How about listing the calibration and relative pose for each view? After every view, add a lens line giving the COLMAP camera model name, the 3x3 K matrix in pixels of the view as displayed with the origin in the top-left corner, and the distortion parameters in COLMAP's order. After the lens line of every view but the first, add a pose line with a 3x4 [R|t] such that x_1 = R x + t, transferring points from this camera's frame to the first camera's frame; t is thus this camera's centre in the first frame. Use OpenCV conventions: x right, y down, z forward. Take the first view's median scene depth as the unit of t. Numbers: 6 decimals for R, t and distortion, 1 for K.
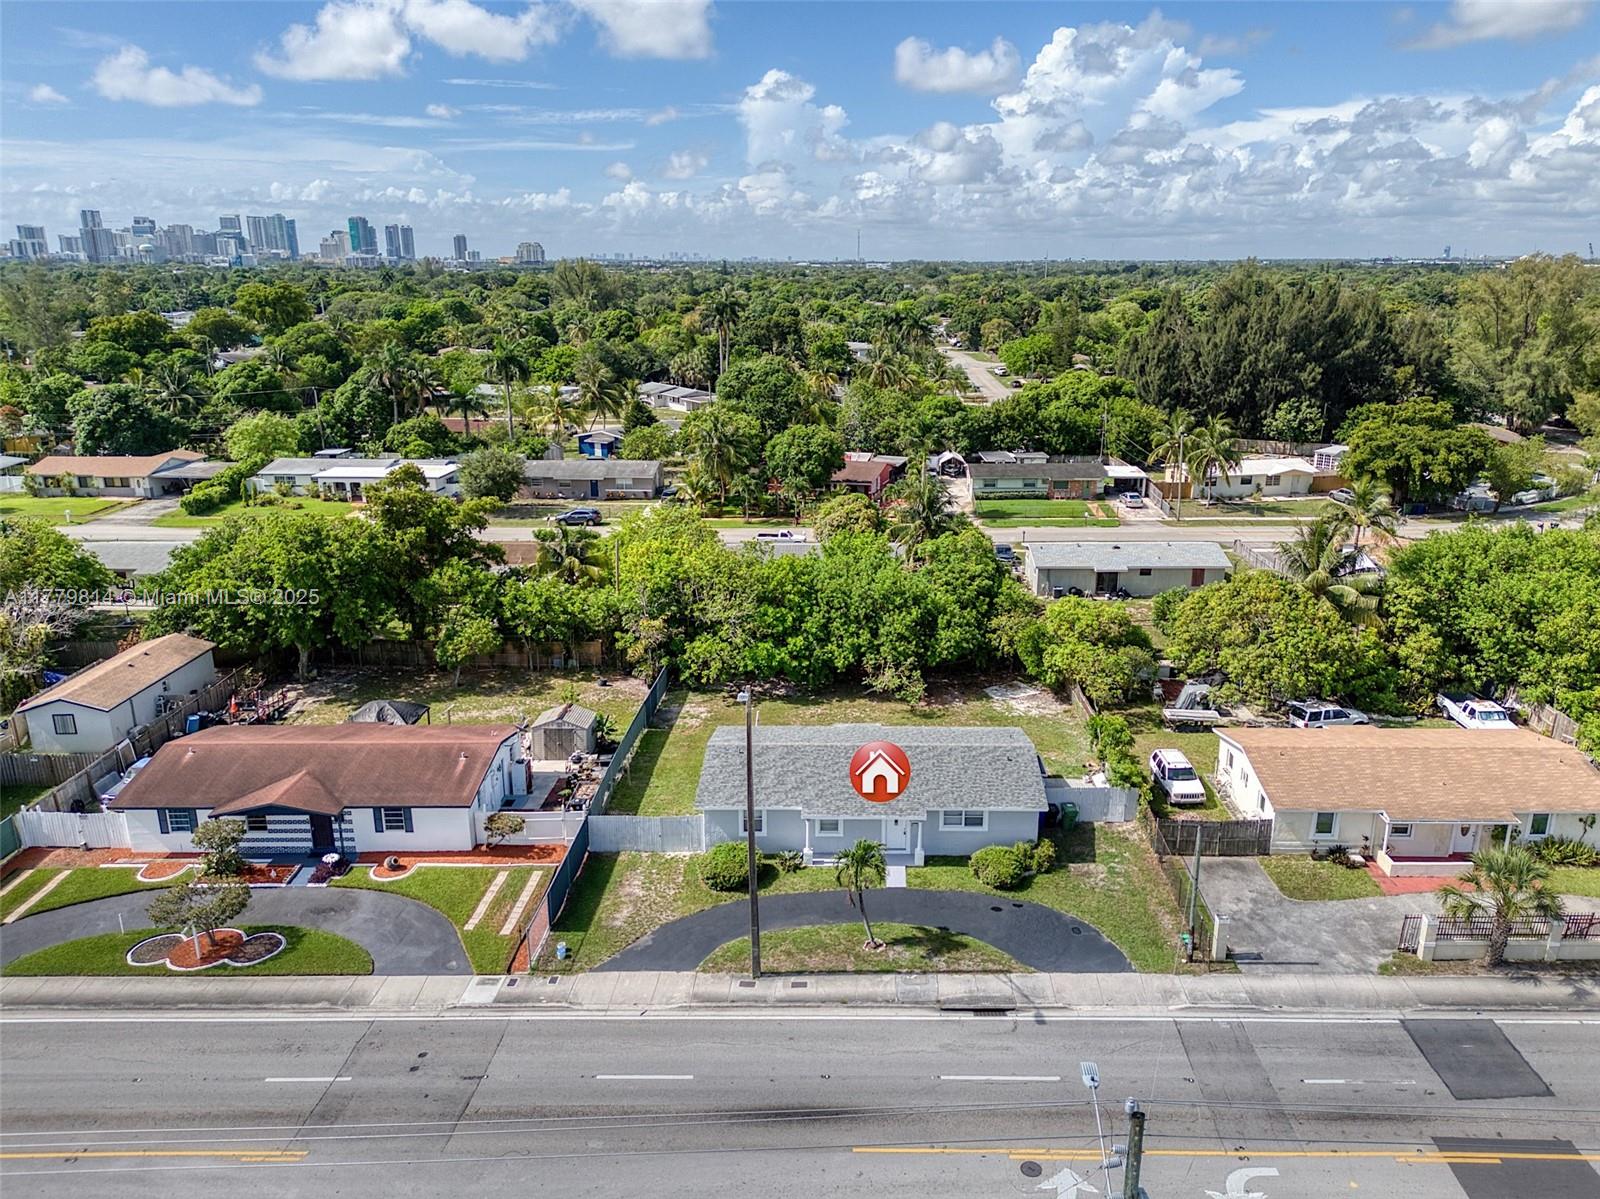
lens RADIAL K [[1123.1, 0, 860.7], [0, 1123.1, 594.6], [0, 0, 1]] dist [0.061341, -0.047395]
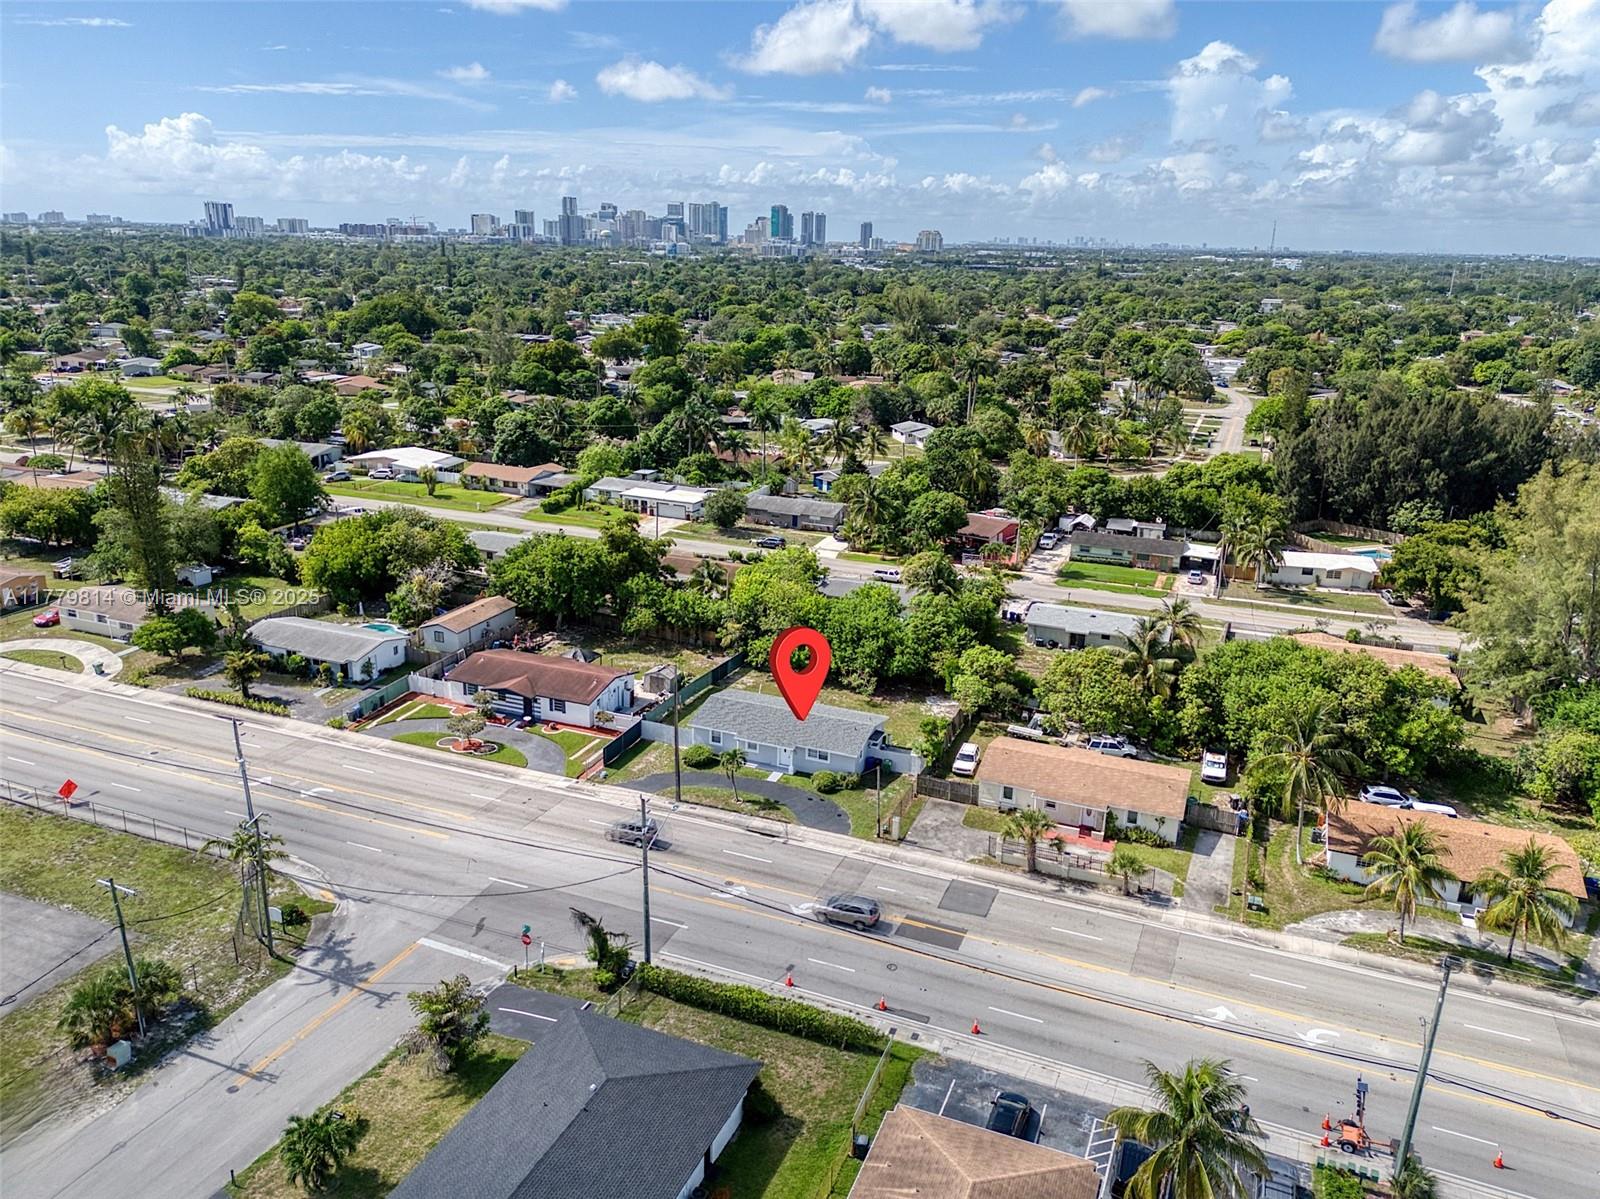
lens RADIAL K [[1123.6, 0, 800.0], [0, 1123.6, 599.5], [0, 0, 1]] dist [0.154456, -0.344250]
pose [[0.929030, 0.129298, -0.346677, 0.521097], [-0.125817, 0.991517, 0.032632, -0.086926], [0.347955, 0.013302, 0.937417, -0.586538]]
